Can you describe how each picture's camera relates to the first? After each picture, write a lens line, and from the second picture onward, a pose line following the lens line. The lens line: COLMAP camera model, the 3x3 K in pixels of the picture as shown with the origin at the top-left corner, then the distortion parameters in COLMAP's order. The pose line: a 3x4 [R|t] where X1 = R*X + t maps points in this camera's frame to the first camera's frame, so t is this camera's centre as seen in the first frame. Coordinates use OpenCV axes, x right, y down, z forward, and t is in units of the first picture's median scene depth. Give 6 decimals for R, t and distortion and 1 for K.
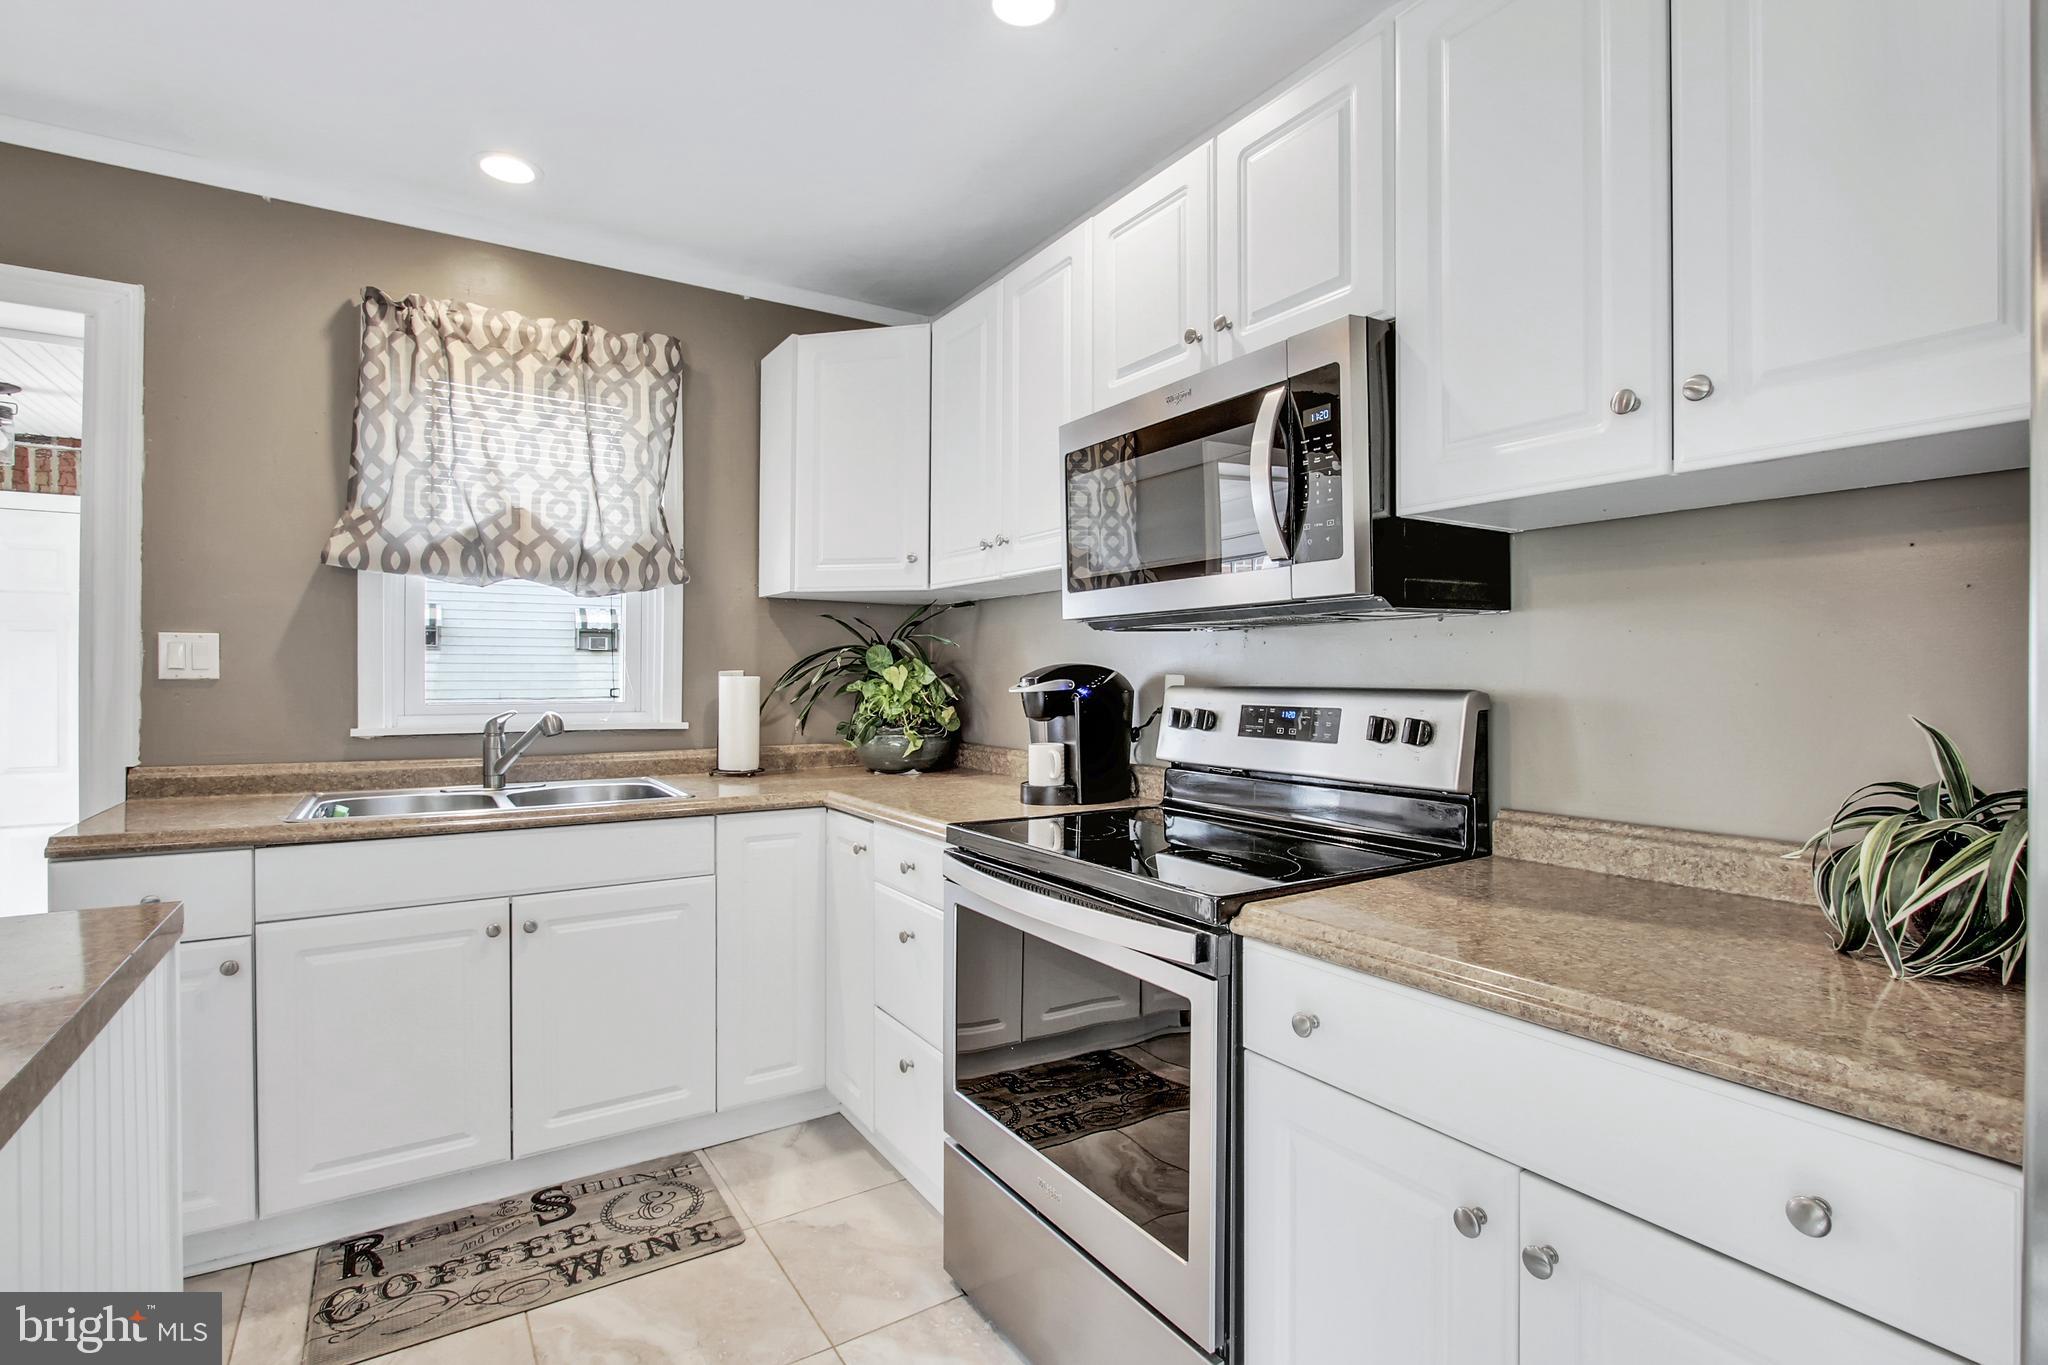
lens RADIAL K [[953.8, 0, 987.3], [0, 953.8, 680.9], [0, 0, 1]] dist [-0.020135, 0.005452]
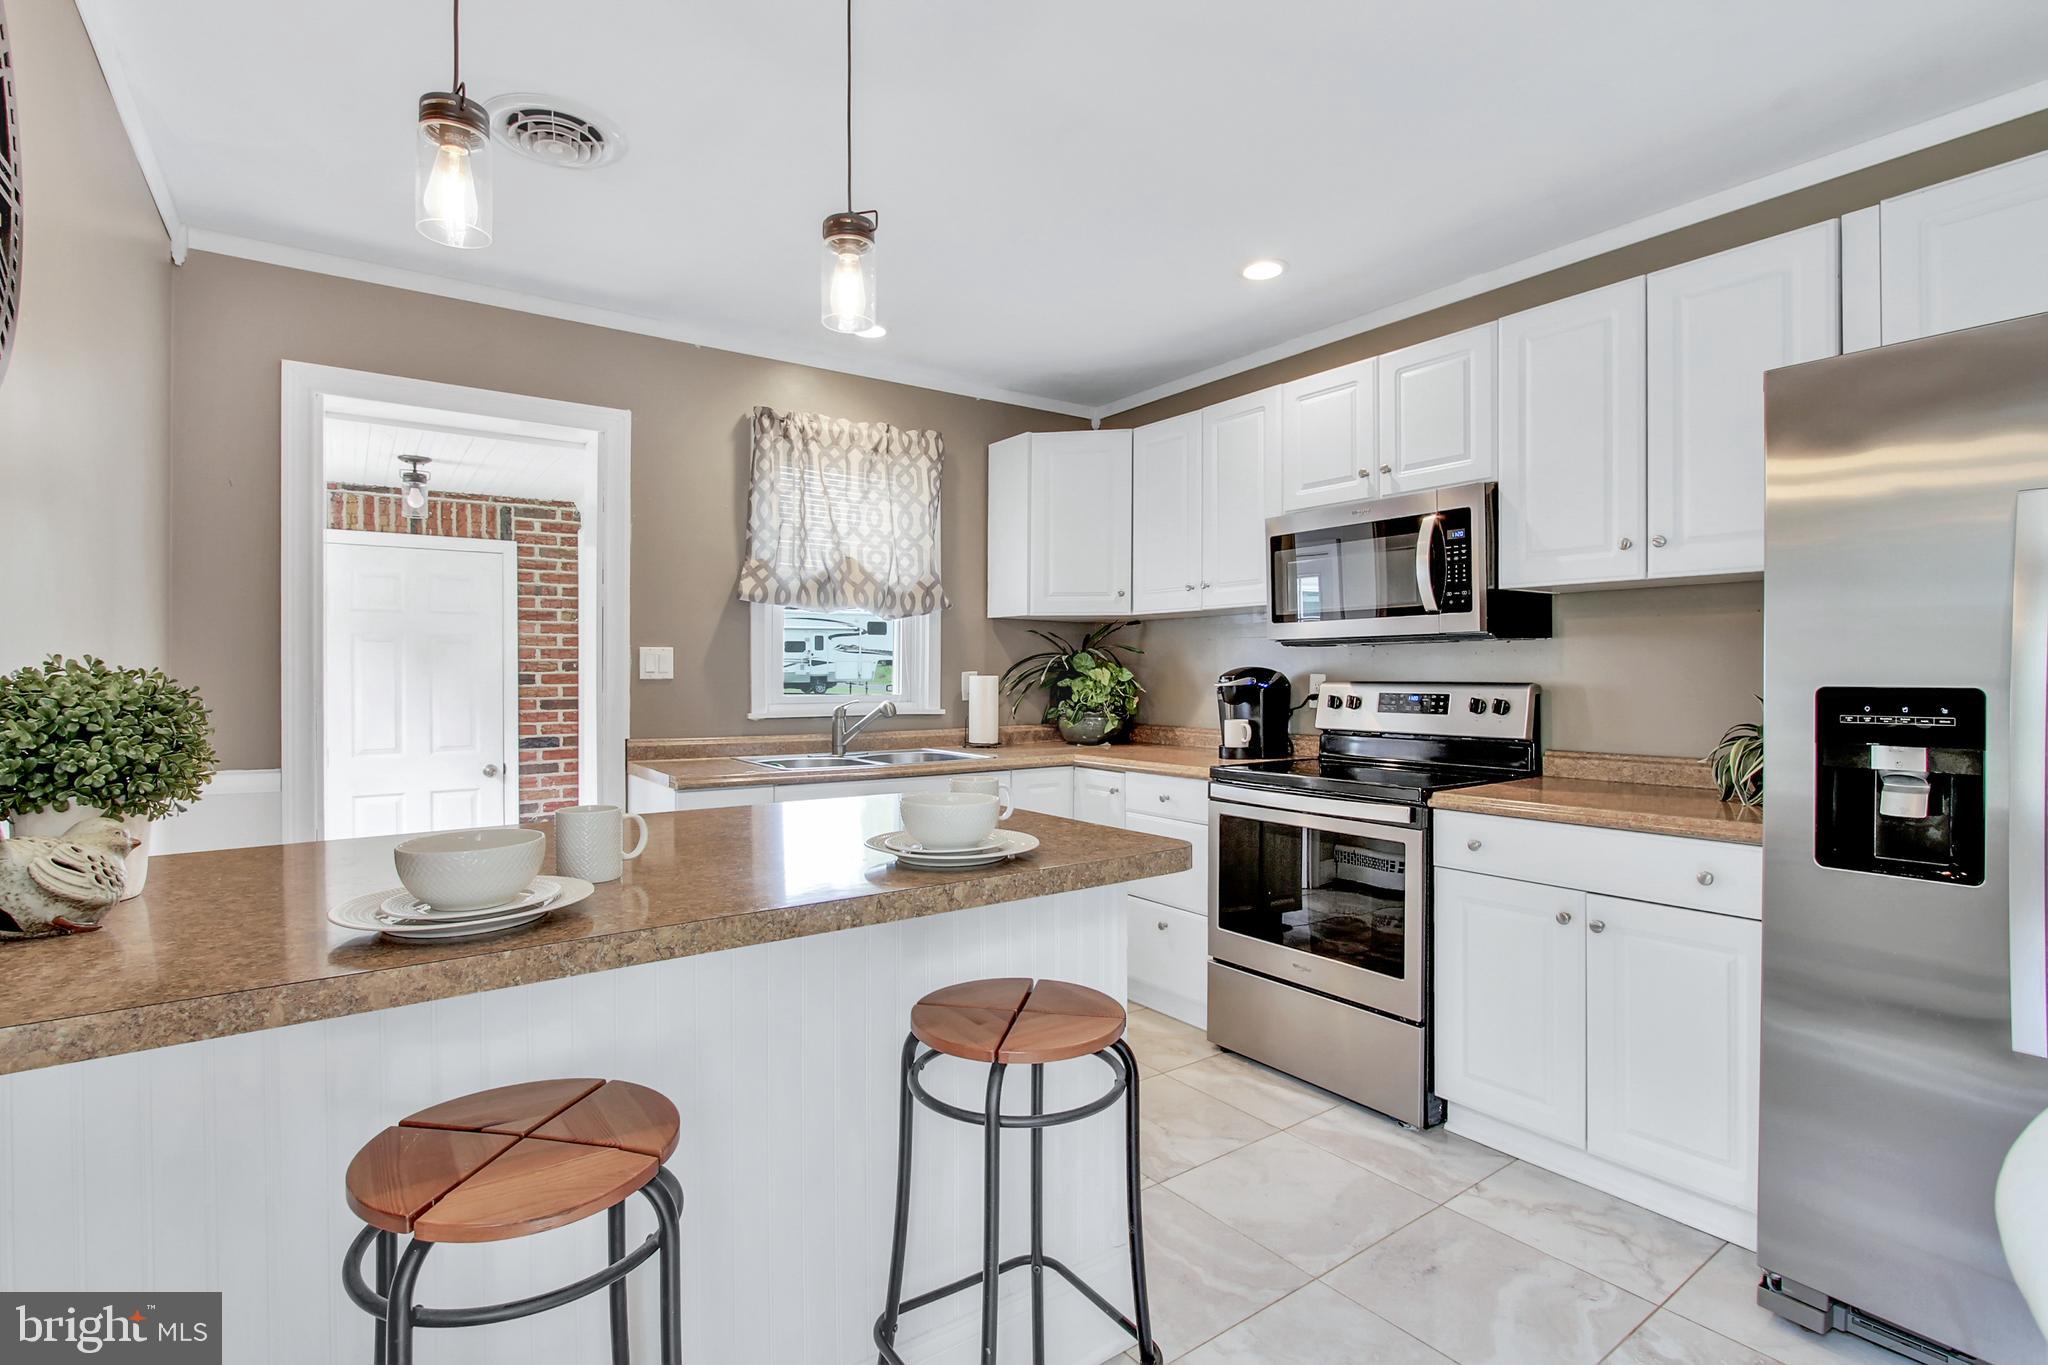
lens RADIAL K [[953.8, 0, 988.6], [0, 953.8, 682.9], [0, 0, 1]] dist [-0.020135, 0.005452]
pose [[0.998588, -0.003159, 0.053026, -0.395866], [0.002909, 0.999984, 0.004795, -0.001136], [-0.053040, -0.004634, 0.998582, -0.477049]]
